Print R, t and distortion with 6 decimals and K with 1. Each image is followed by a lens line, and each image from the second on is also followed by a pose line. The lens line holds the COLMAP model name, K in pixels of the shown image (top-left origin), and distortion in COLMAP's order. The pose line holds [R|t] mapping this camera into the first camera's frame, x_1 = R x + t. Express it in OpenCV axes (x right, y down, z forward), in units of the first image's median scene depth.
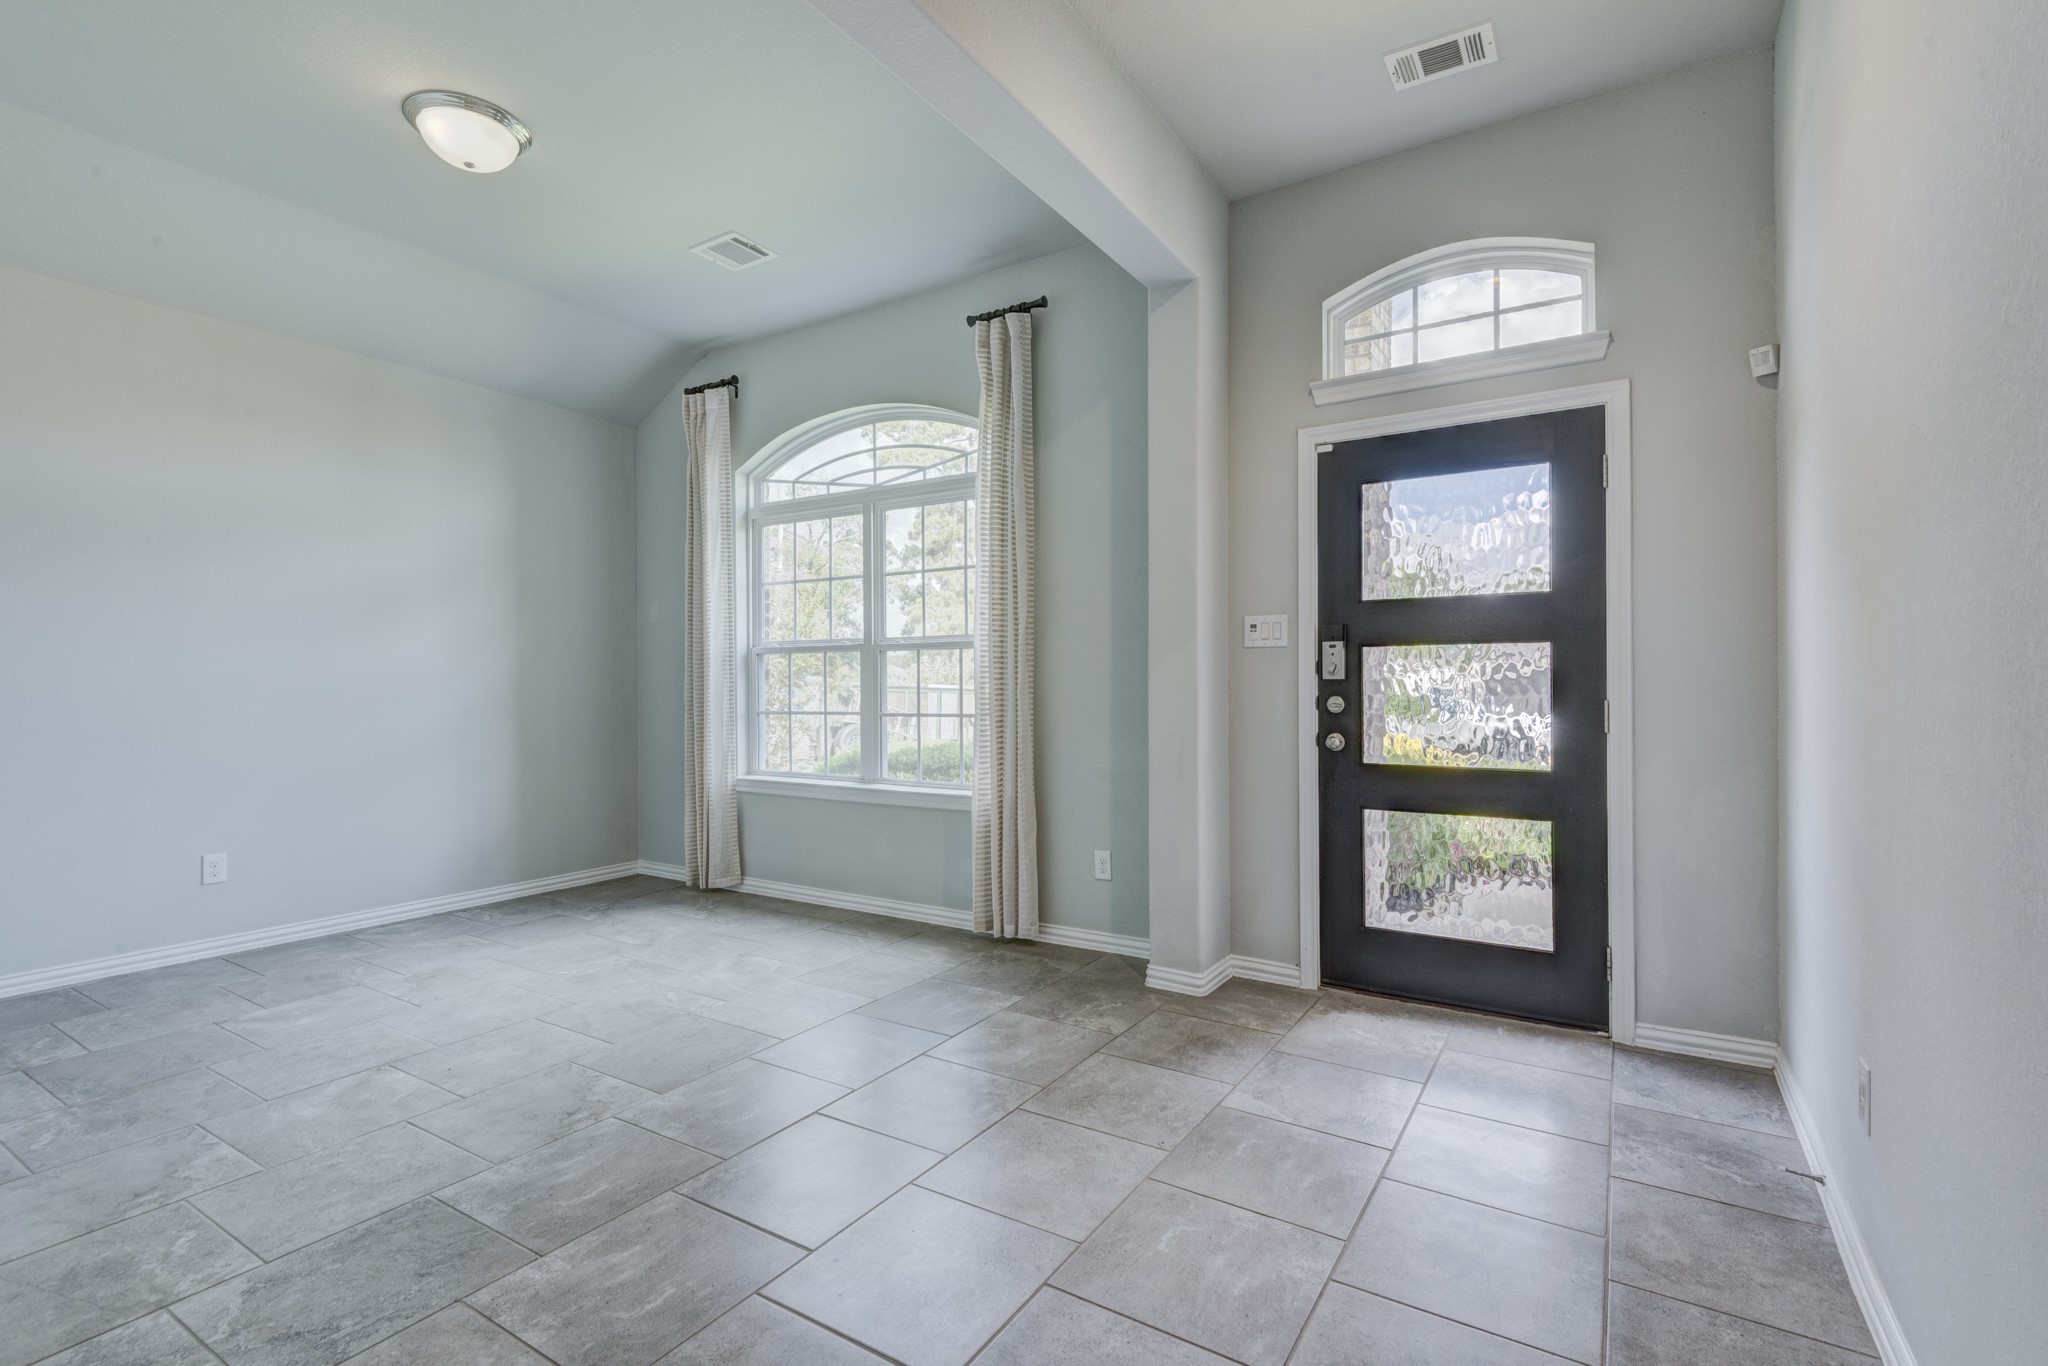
lens RADIAL K [[945.1, 0, 1039.1], [0, 945.1, 684.3], [0, 0, 1]] dist [0.033456, -0.018532]
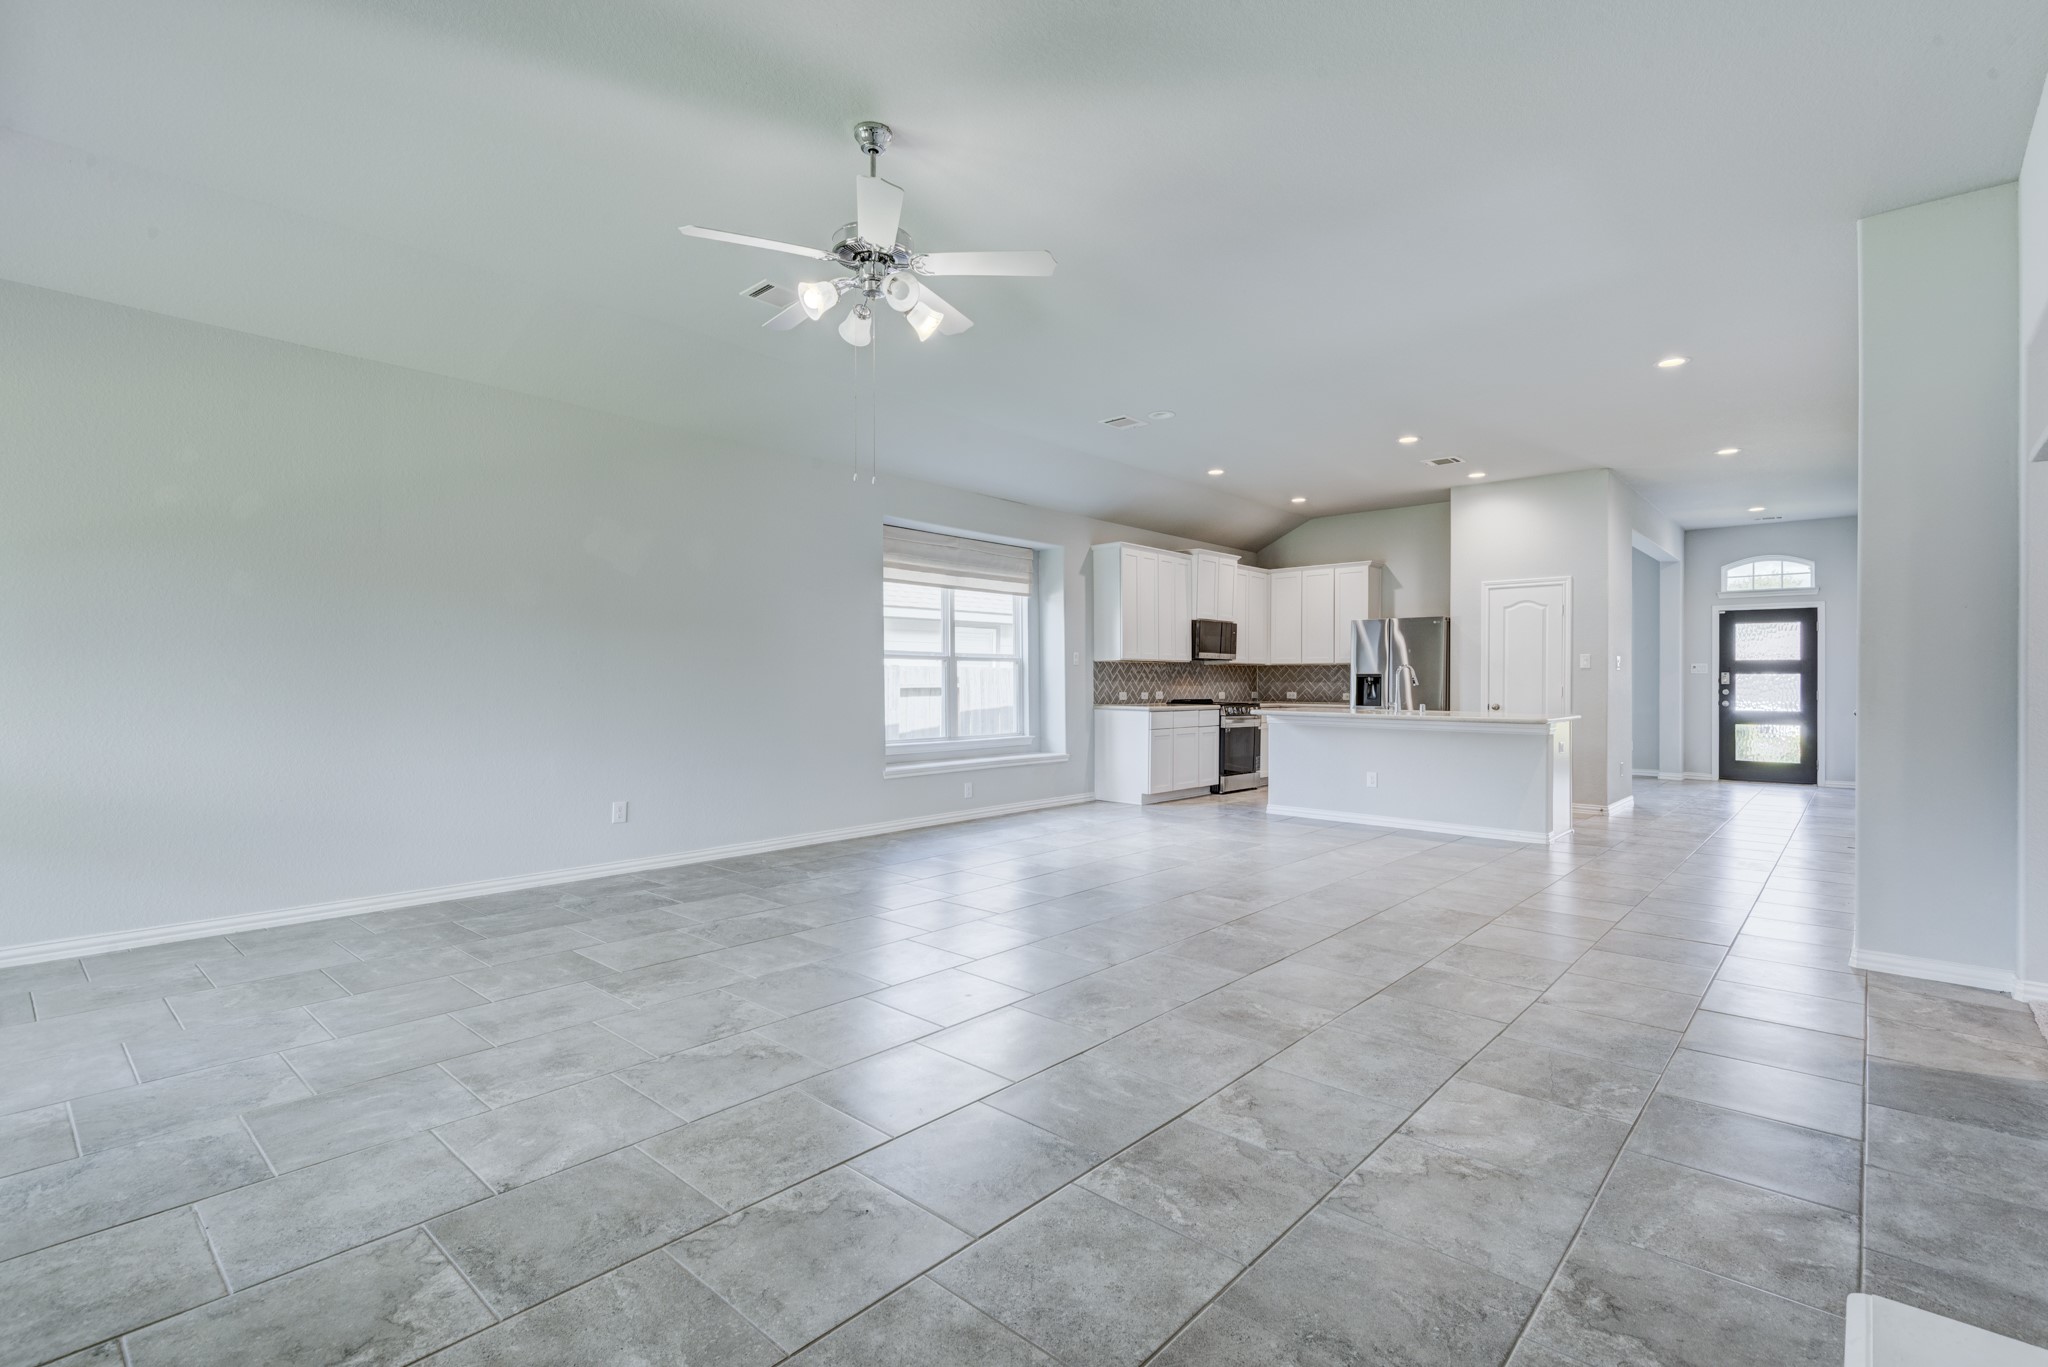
lens RADIAL K [[937.7, 0, 1016.4], [0, 937.7, 686.0], [0, 0, 1]] dist [0.020347, -0.017797]
pose [[0.983338, 0.006955, -0.181653, -1.461042], [-0.007326, 0.999972, -0.001371, 0.023037], [0.181638, 0.002679, 0.983362, -2.565288]]
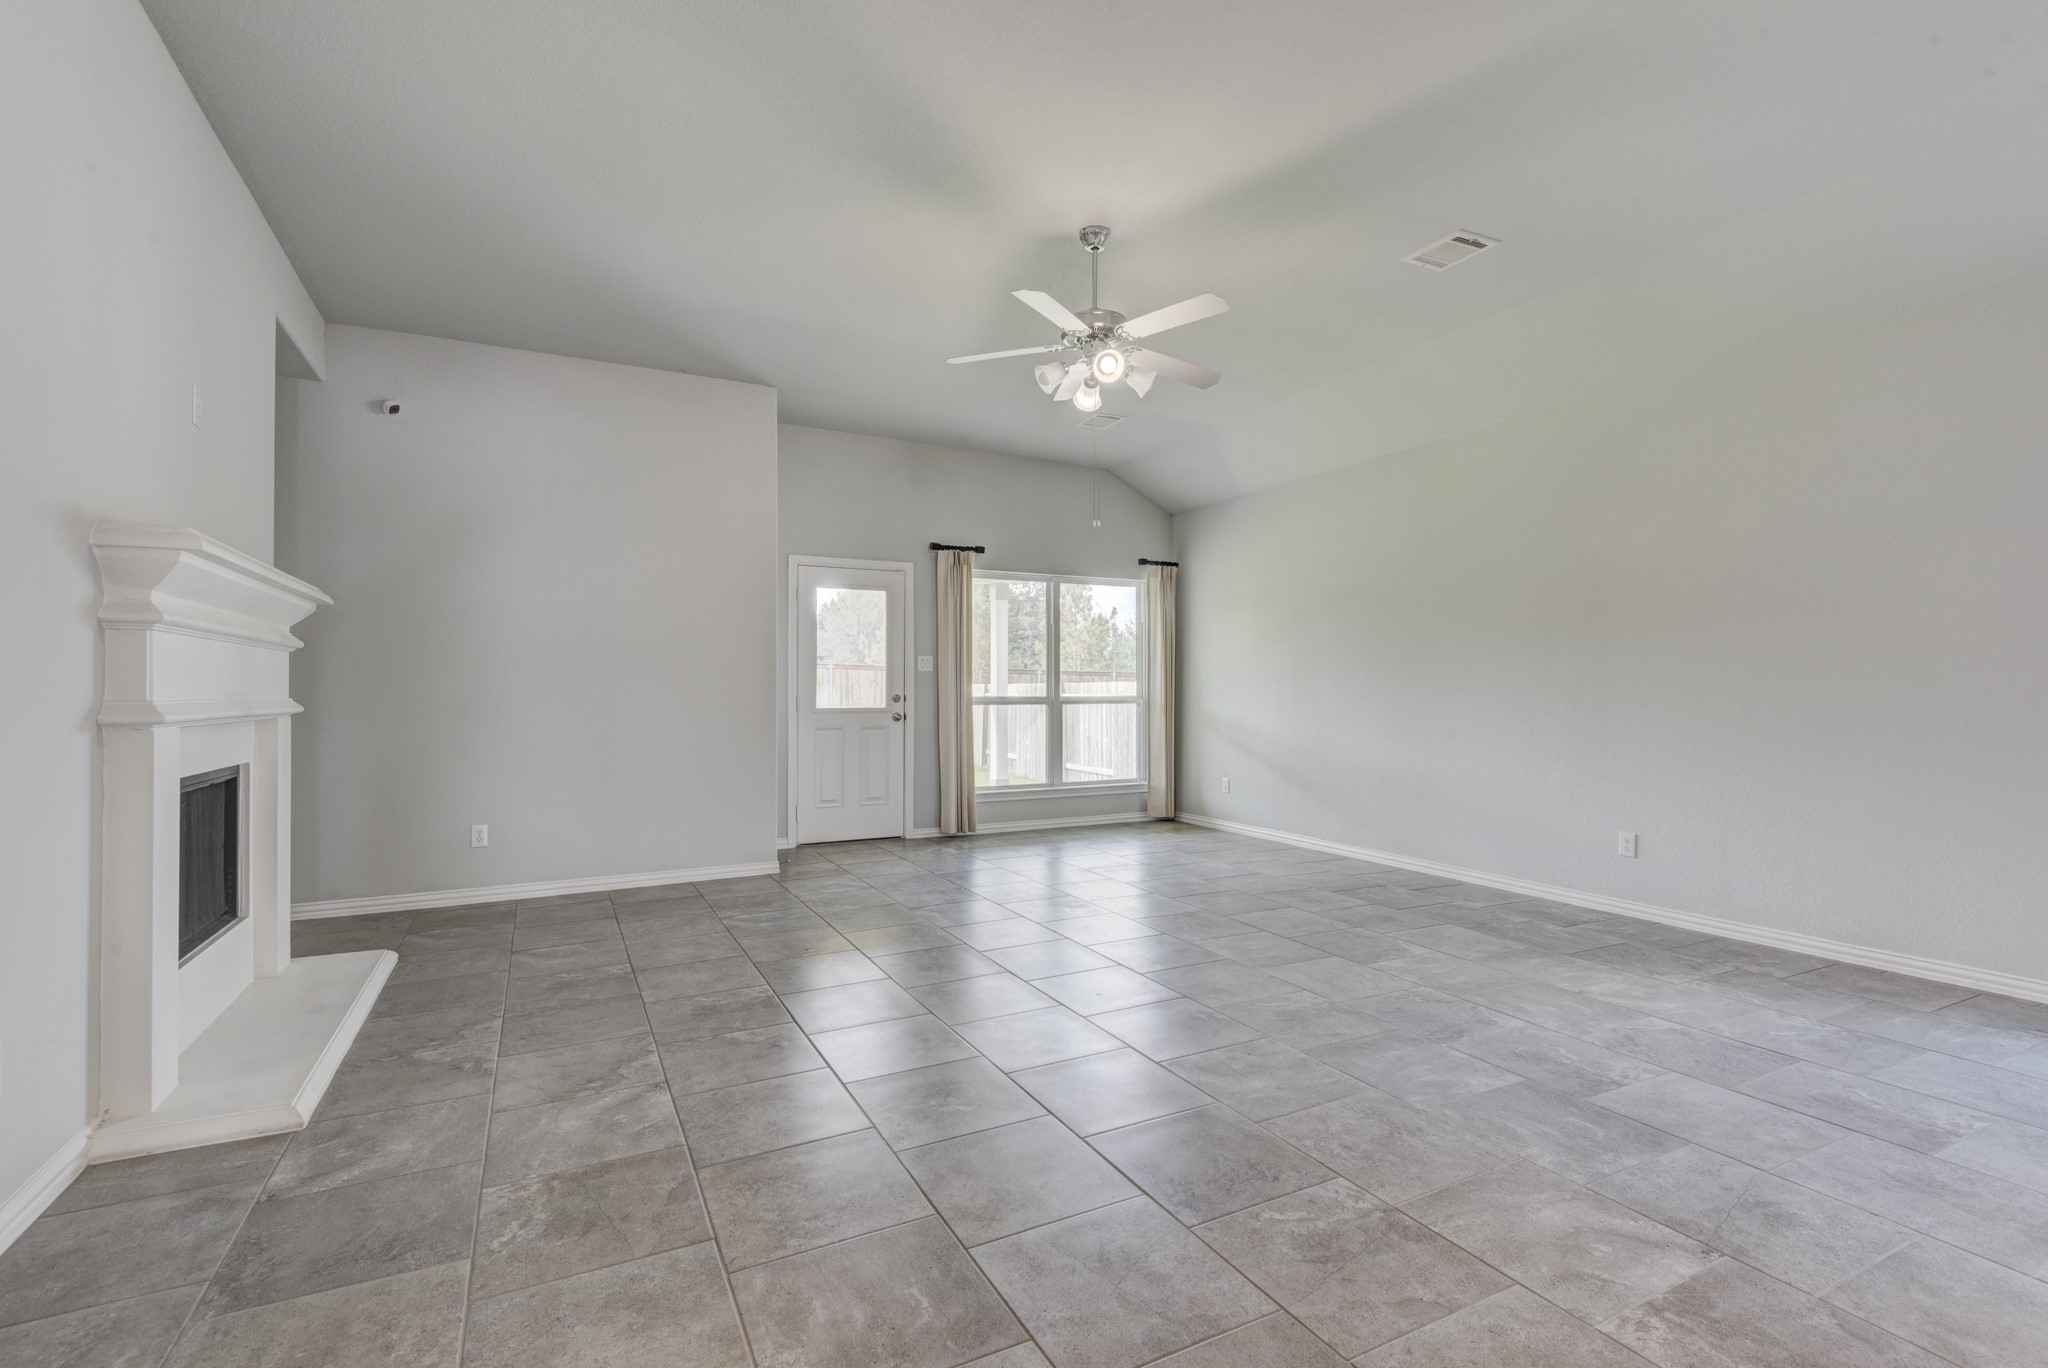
lens RADIAL K [[932.2, 0, 1037.0], [0, 932.2, 686.3], [0, 0, 1]] dist [0.052949, -0.034926]
pose [[-0.508660, -0.000766, -0.860967, -0.794914], [-0.003672, 0.999992, 0.001280, 0.010120], [0.860960, 0.003812, -0.508659, -1.186824]]
